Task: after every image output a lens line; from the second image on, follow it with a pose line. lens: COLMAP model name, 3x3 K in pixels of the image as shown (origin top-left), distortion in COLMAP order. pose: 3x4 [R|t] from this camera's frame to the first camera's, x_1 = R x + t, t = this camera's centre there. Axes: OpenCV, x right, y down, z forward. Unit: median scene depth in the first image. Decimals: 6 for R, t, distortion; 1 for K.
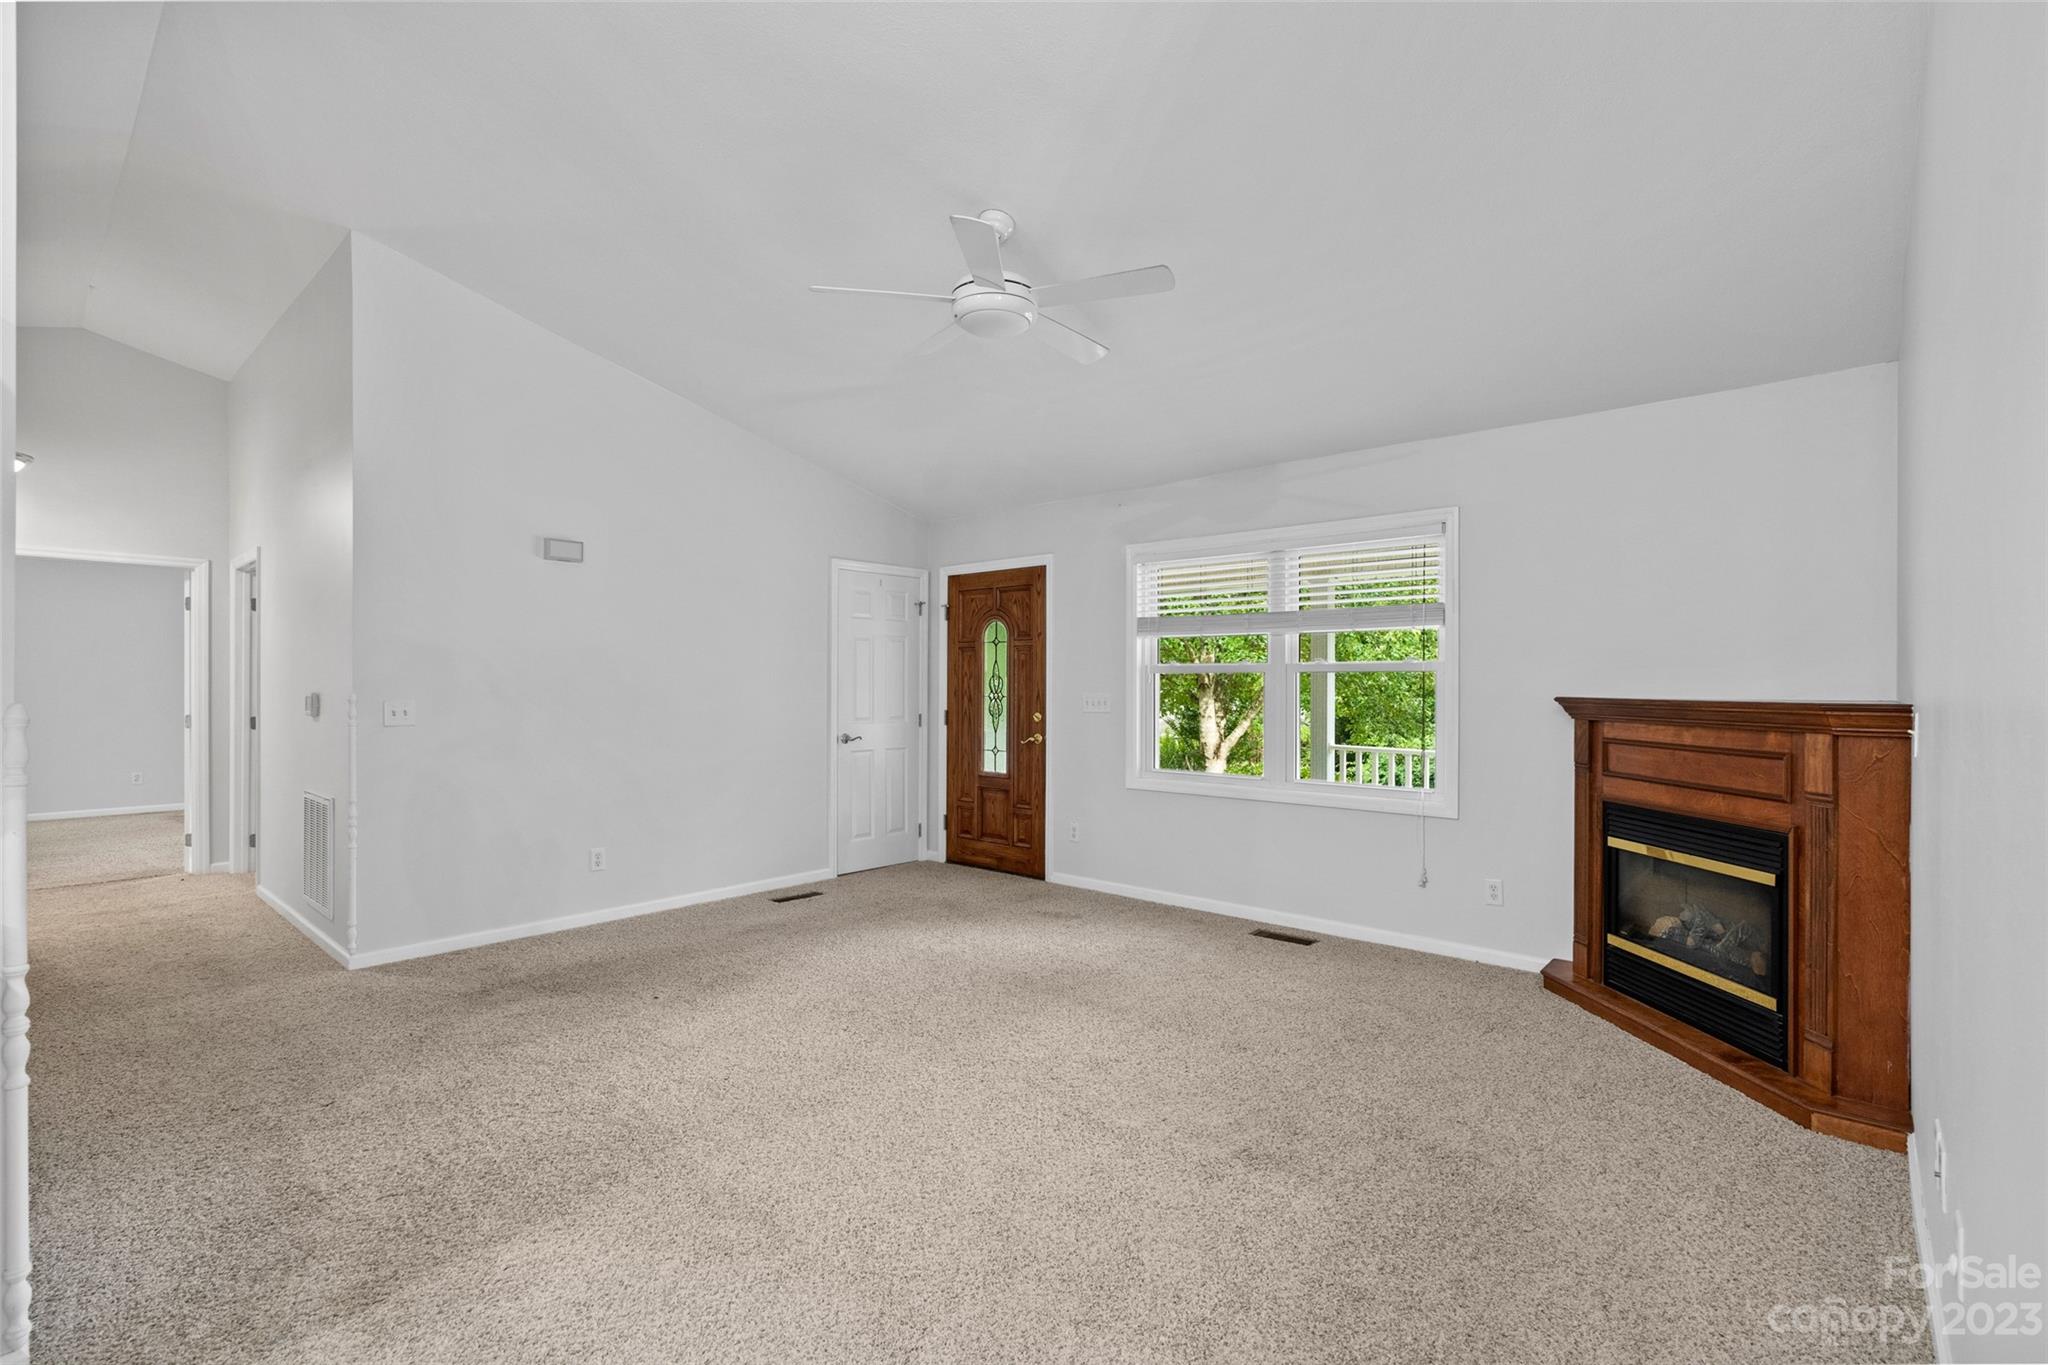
lens RADIAL K [[933.7, 0, 1028.7], [0, 933.7, 685.2], [0, 0, 1]] dist [-0.006504, 0.002803]
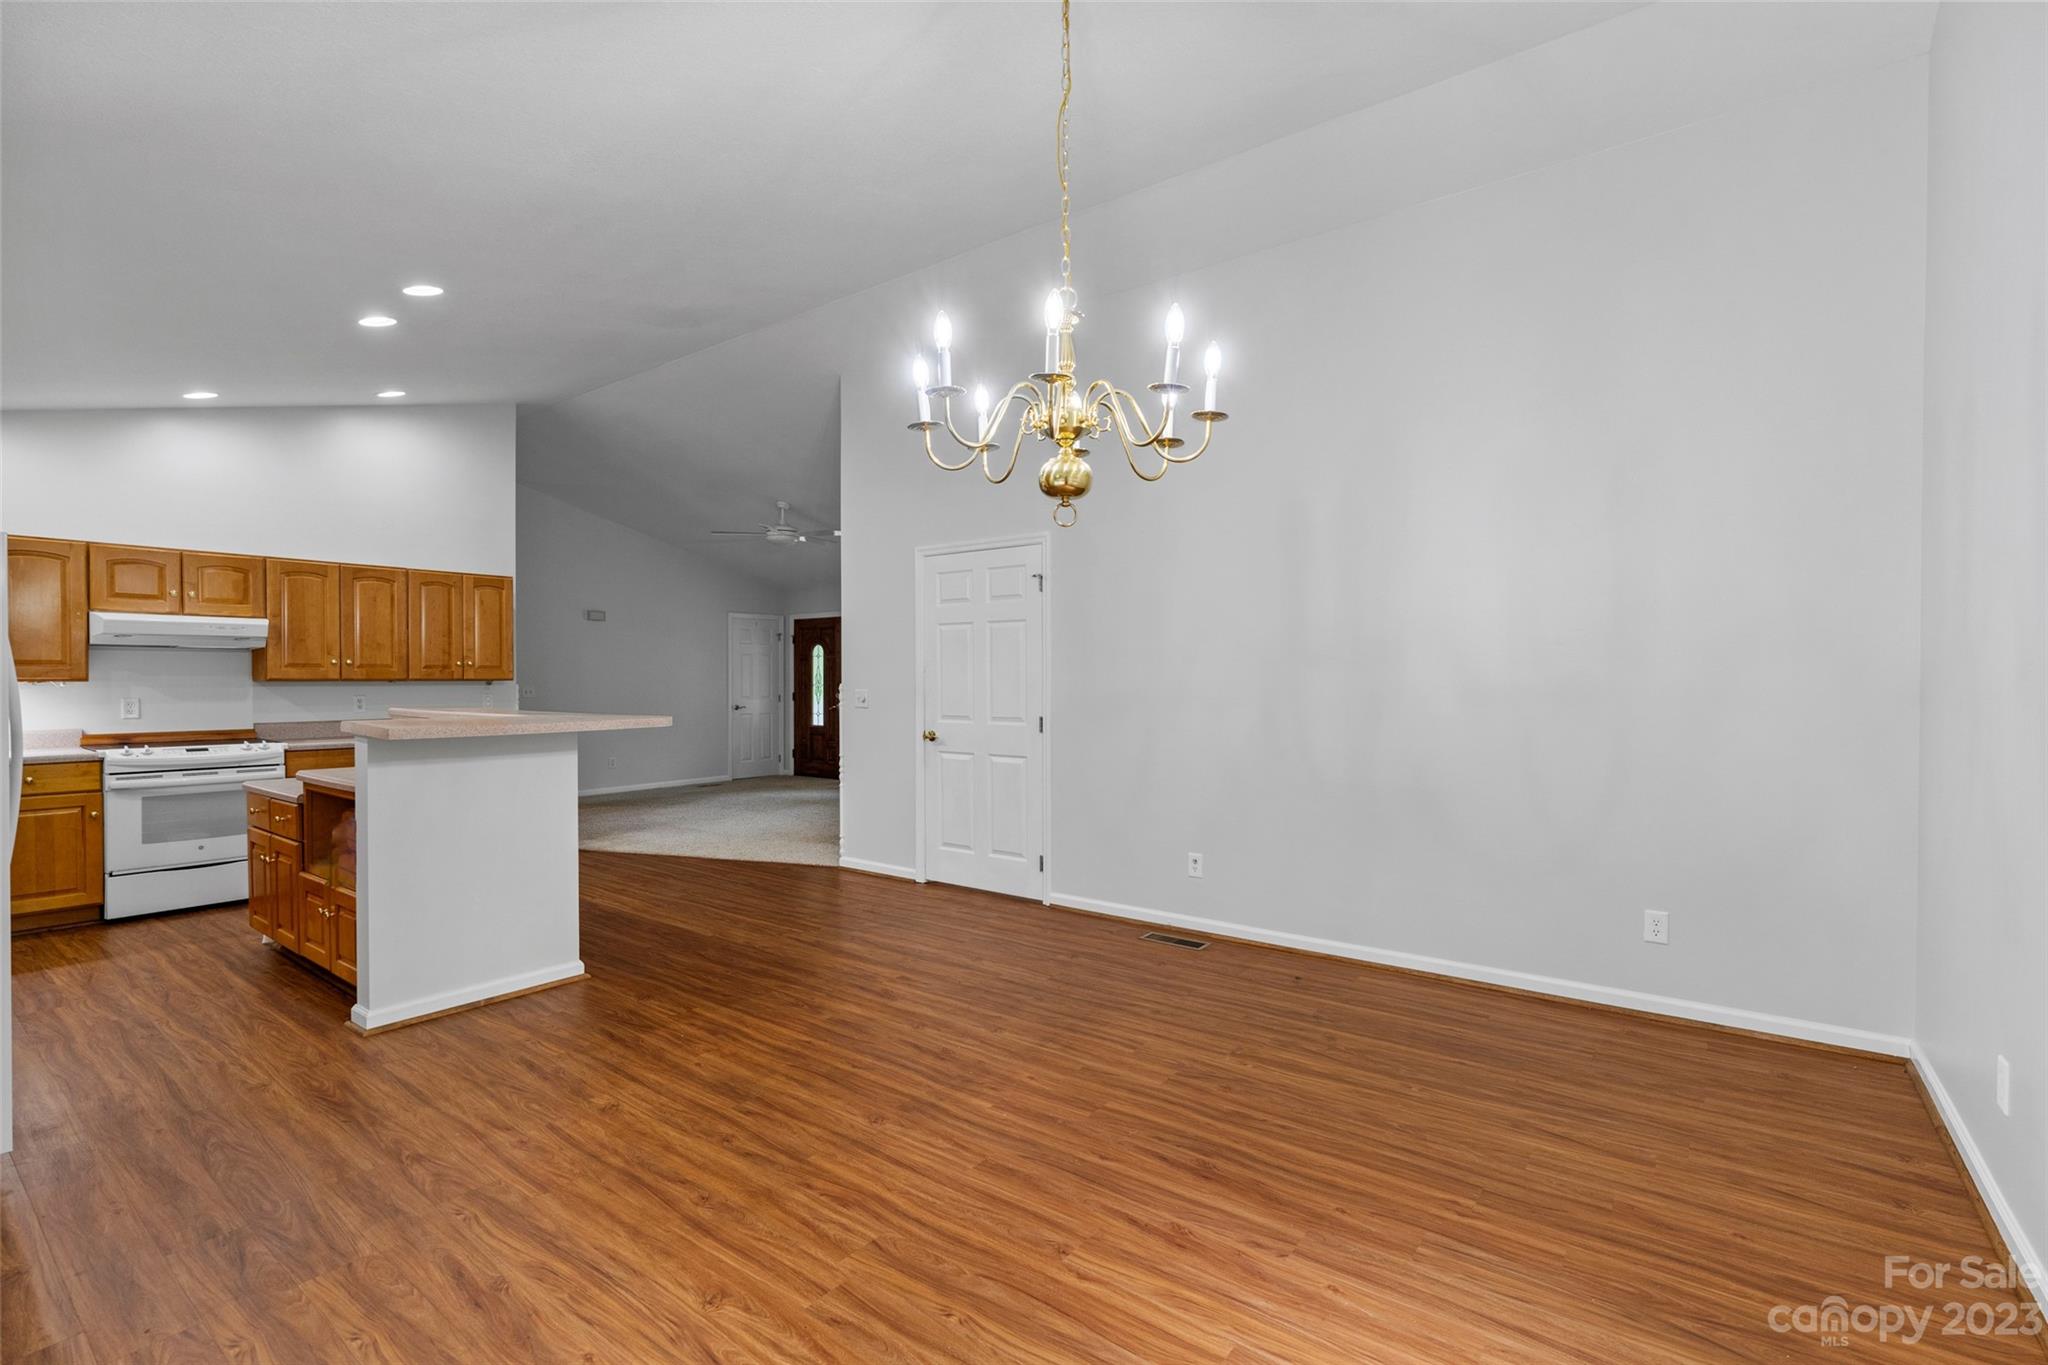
lens RADIAL K [[933.7, 0, 1040.5], [0, 933.7, 681.7], [0, 0, 1]] dist [-0.006504, 0.002803]
pose [[0.996435, -0.000922, 0.084359, 0.255304], [0.000643, 0.999994, 0.003340, -0.000174], [-0.084361, -0.003274, 0.996430, -0.923918]]
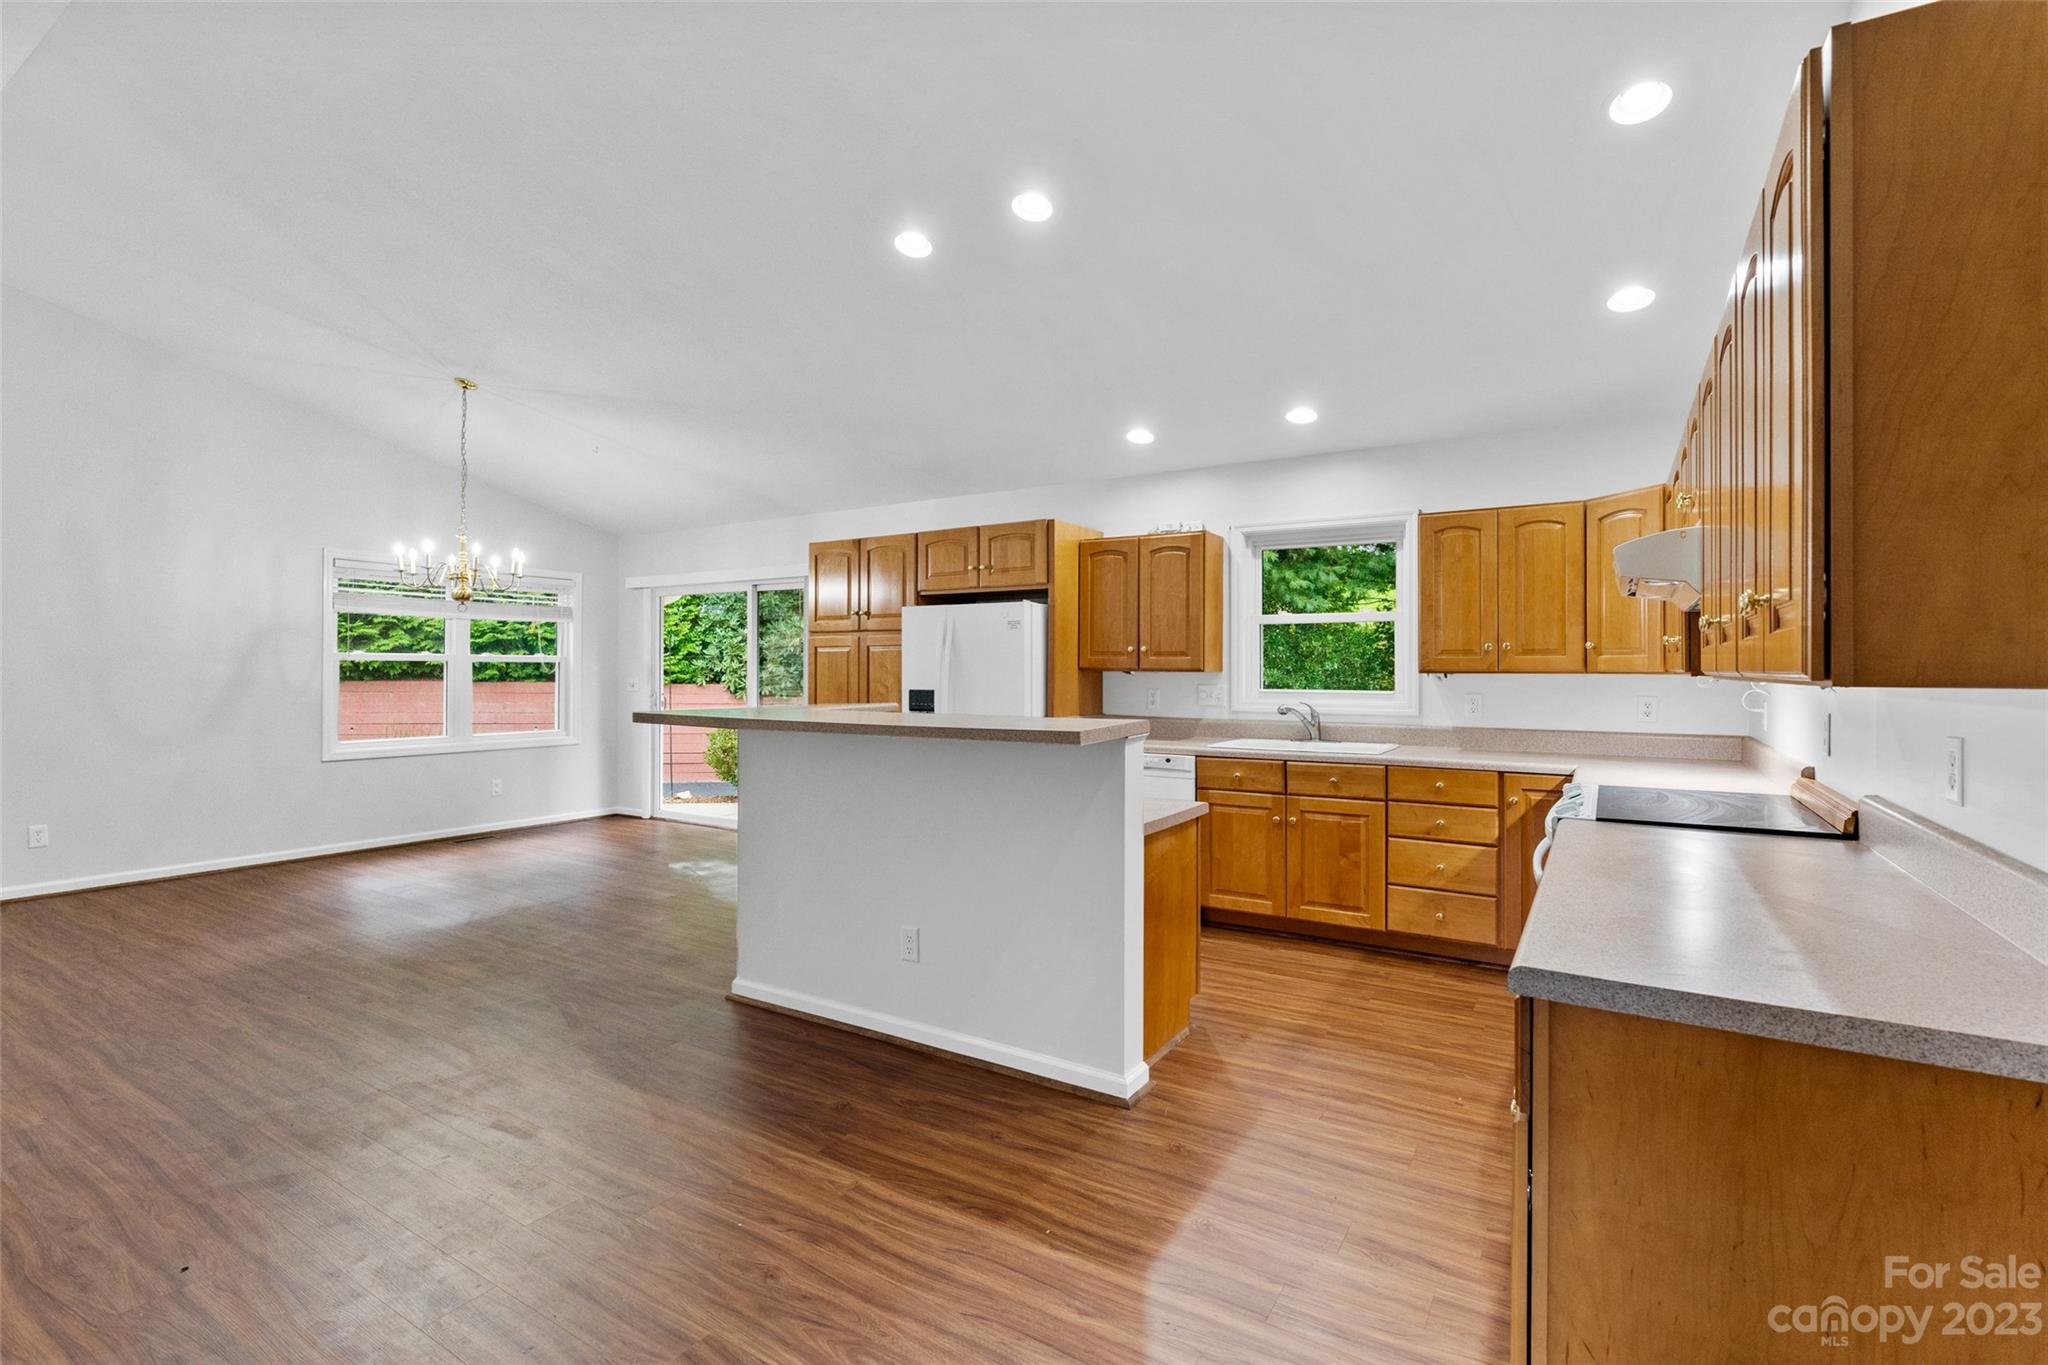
lens RADIAL K [[933.7, 0, 1028.7], [0, 933.7, 665.6], [0, 0, 1]] dist [-0.006504, 0.002803]
pose [[-0.986783, -0.005186, -0.161963, -0.106081], [-0.004799, 0.999985, -0.002781, -0.001891], [0.161975, -0.001967, -0.986793, 0.399640]]
